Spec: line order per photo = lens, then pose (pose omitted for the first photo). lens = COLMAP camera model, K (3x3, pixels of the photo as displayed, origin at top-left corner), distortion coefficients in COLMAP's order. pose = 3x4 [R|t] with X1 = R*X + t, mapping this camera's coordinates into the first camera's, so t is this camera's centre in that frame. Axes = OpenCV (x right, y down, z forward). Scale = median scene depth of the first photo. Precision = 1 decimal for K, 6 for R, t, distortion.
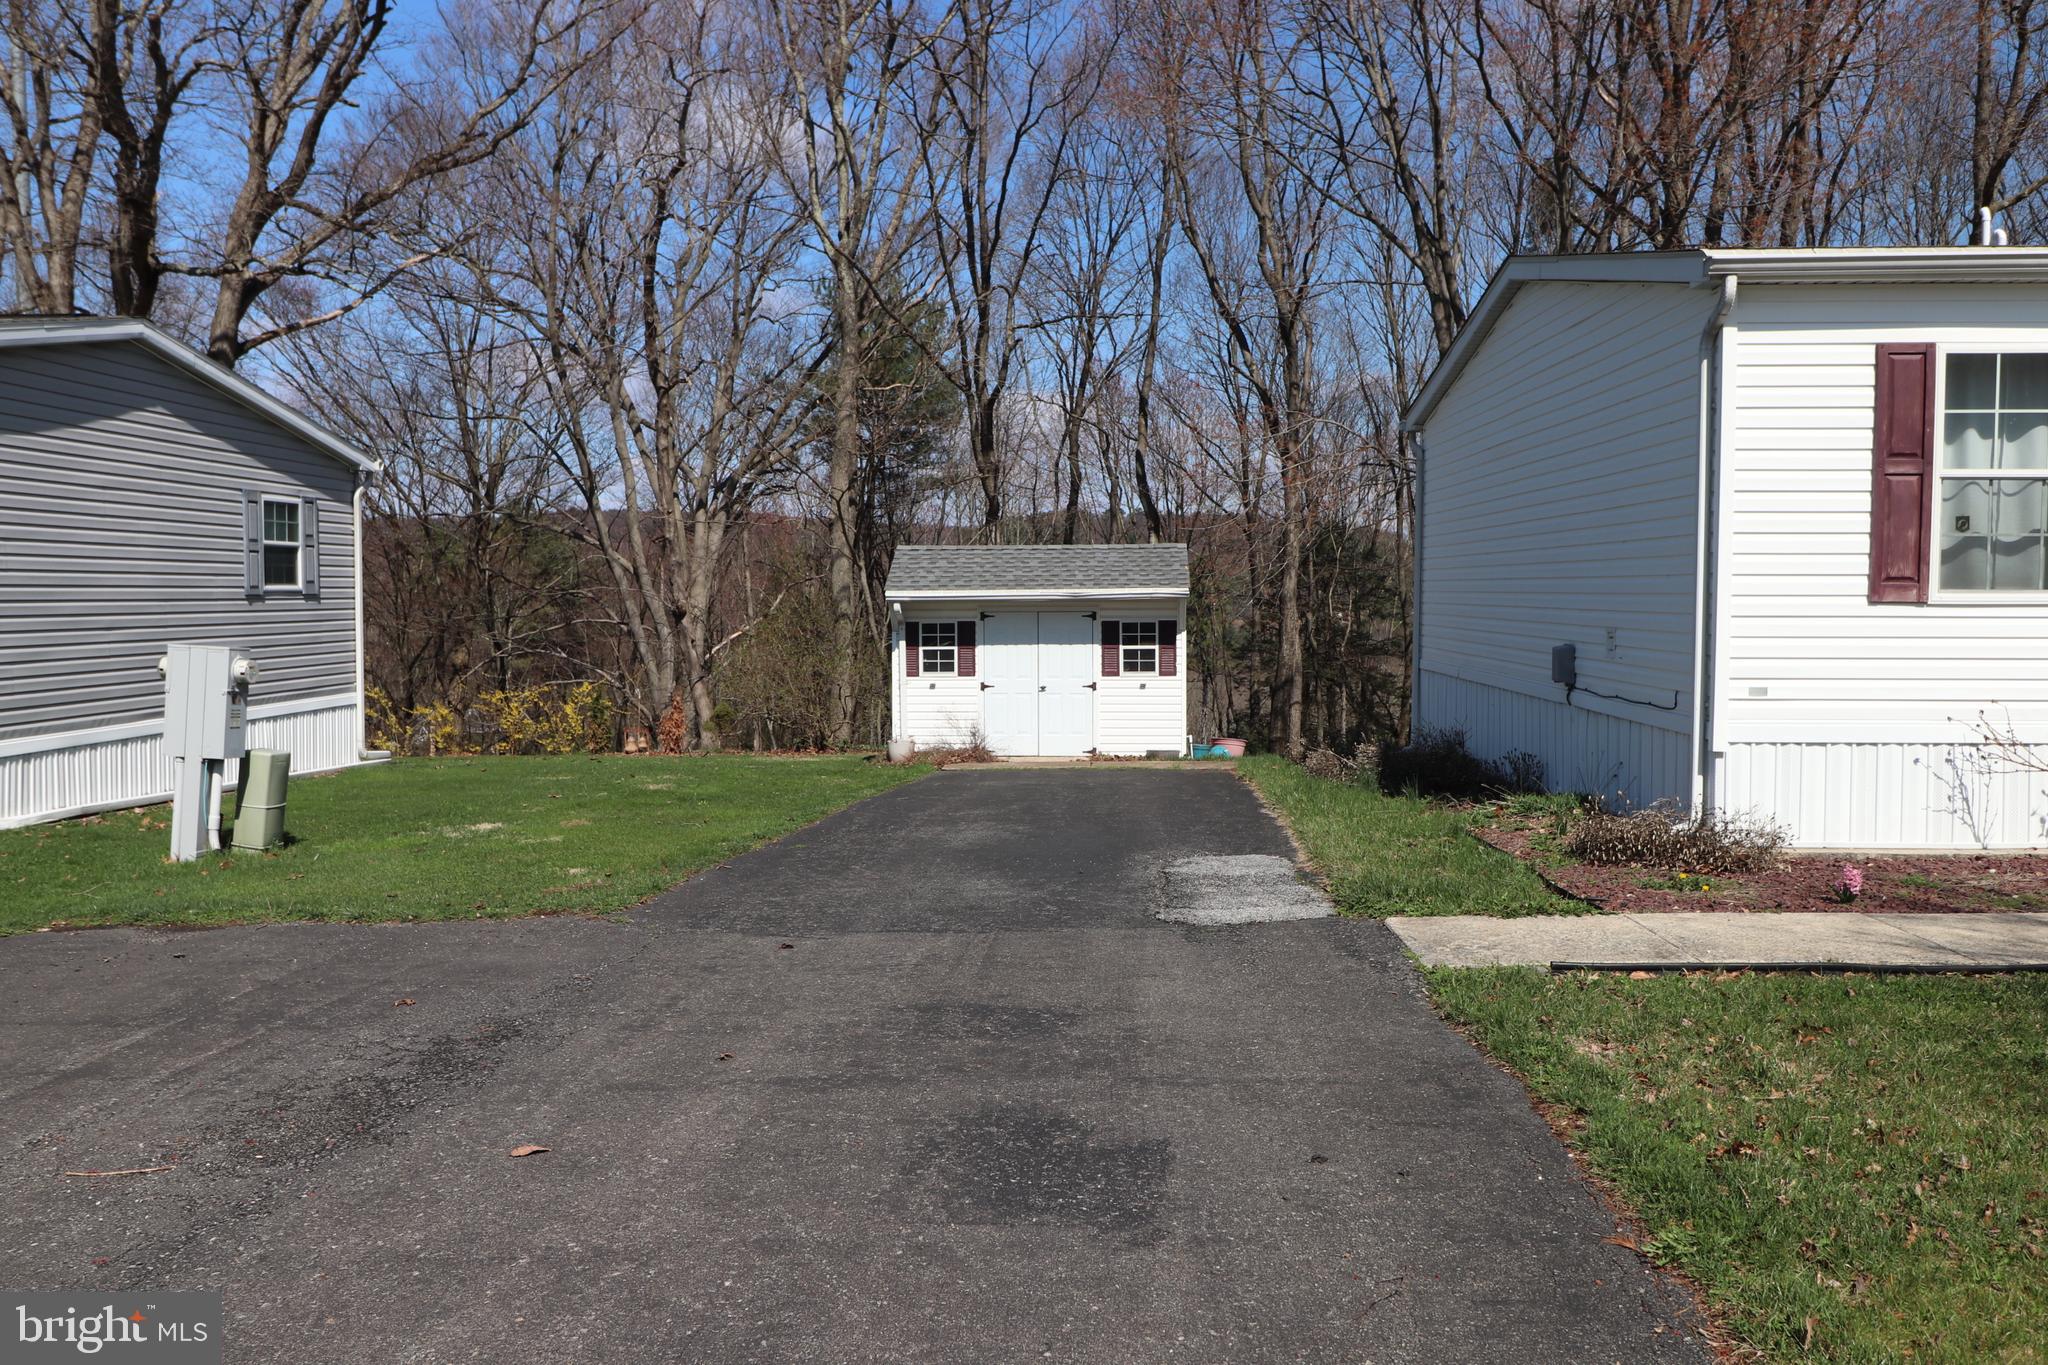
lens RADIAL K [[1607.7, 0, 1029.3], [0, 1607.7, 664.7], [0, 0, 1]] dist [0.022125, -0.011762]
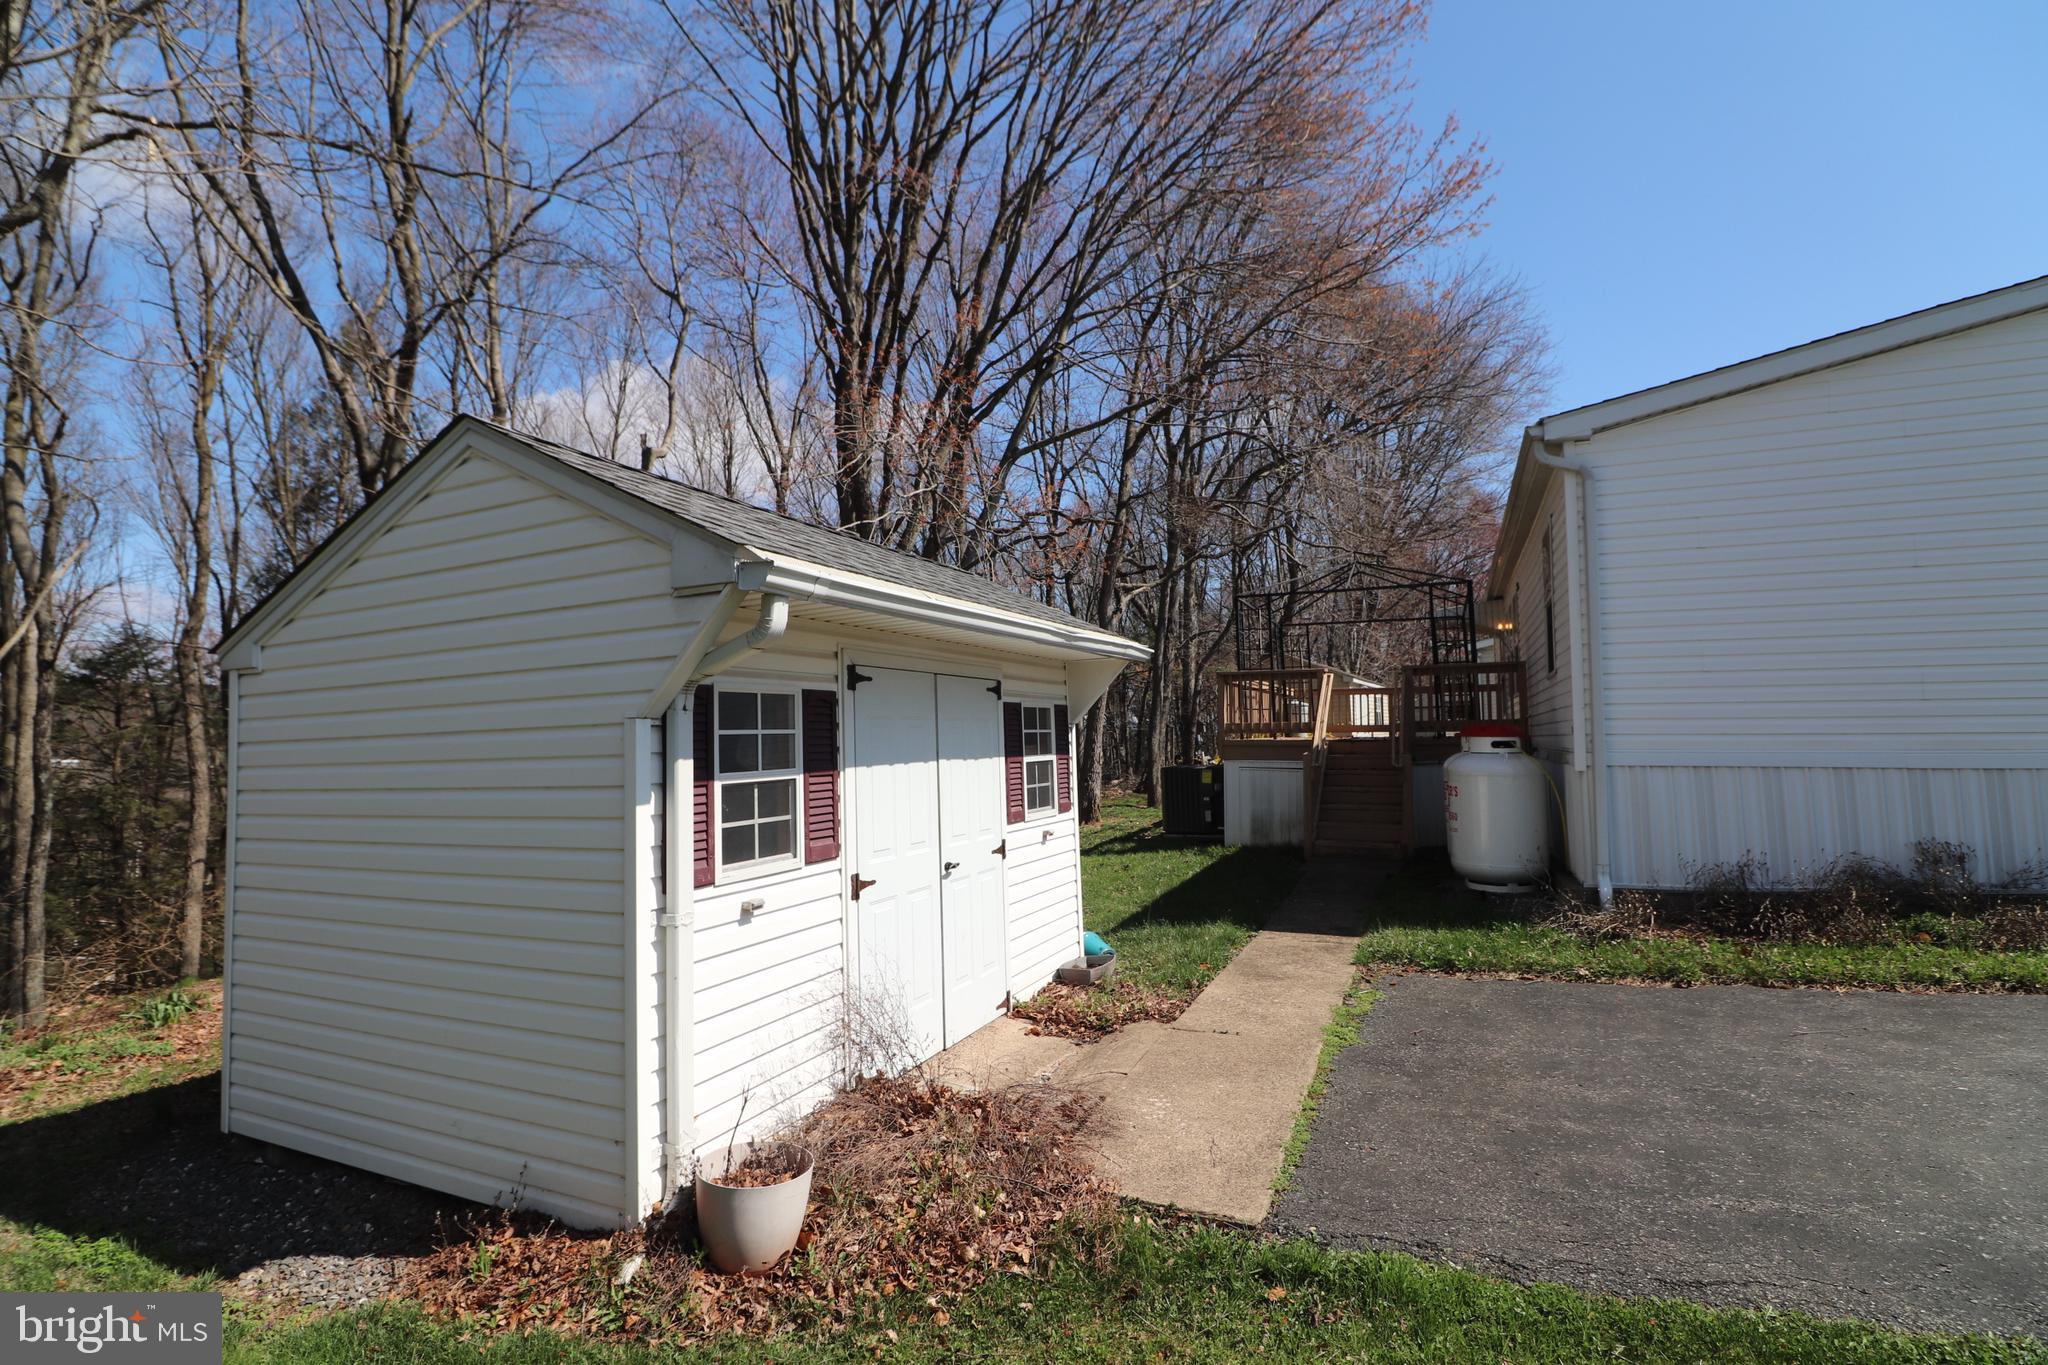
lens RADIAL K [[943.1, 0, 1025.6], [0, 943.1, 669.2], [0, 0, 1]] dist [-0.002481, -0.010673]
pose [[0.372670, 0.066298, 0.925592, -0.201403], [0.044479, 0.995022, -0.089180, -0.012634], [-0.926897, 0.074404, 0.367866, 0.897746]]
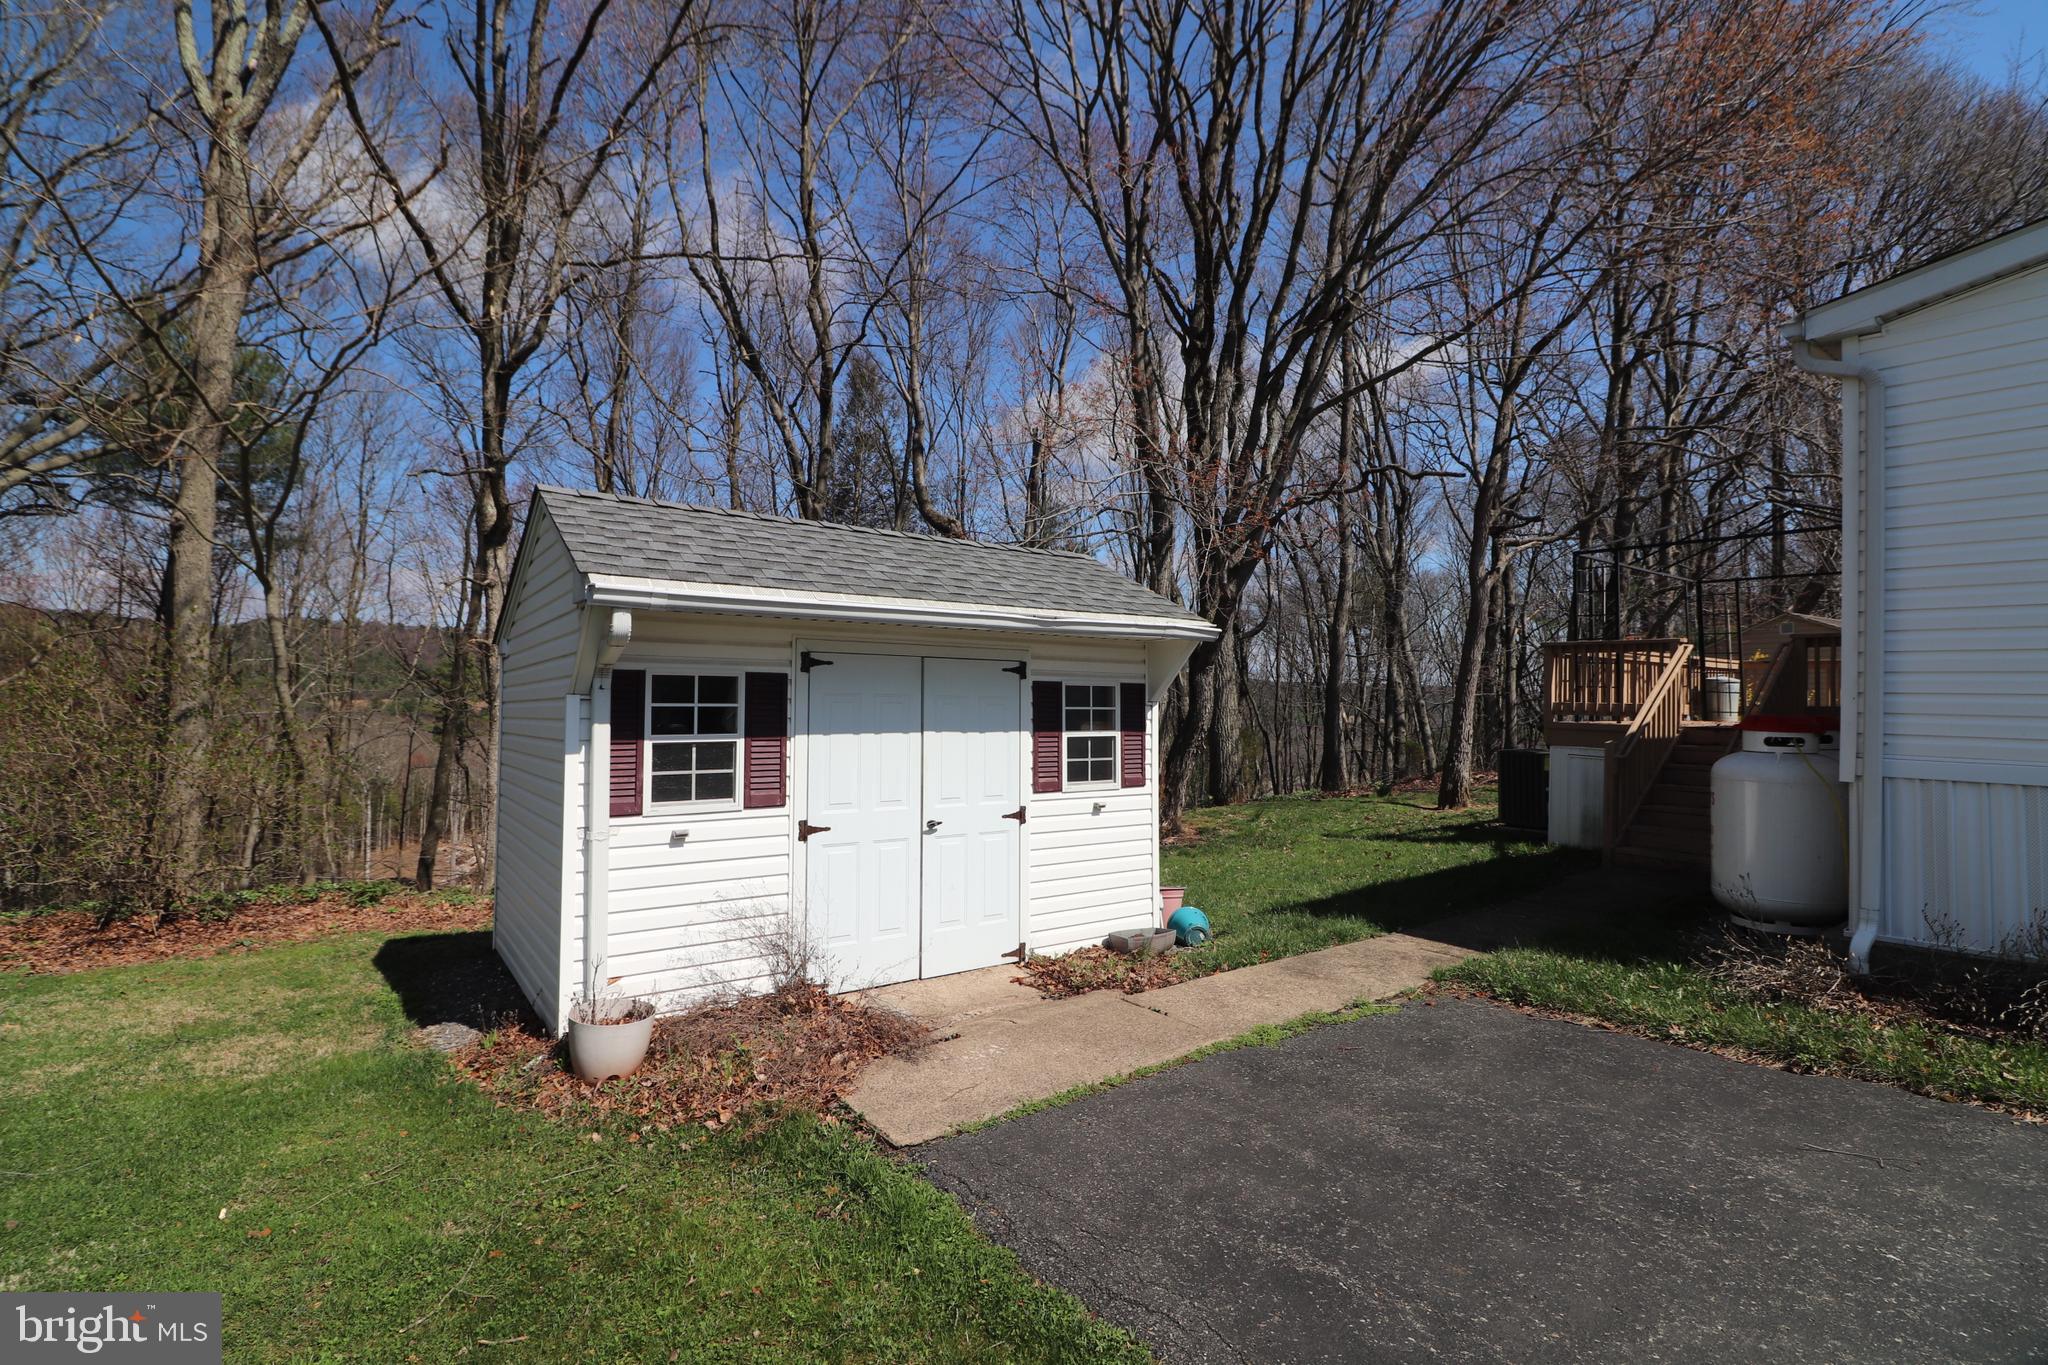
lens RADIAL K [[943.1, 0, 1026.5], [0, 943.1, 671.5], [0, 0, 1]] dist [-0.002481, -0.010673]
pose [[0.778188, 0.035603, 0.627022, -0.139275], [0.003840, 0.998103, -0.061439, -0.012550], [-0.628020, 0.050219, 0.776575, 0.777754]]
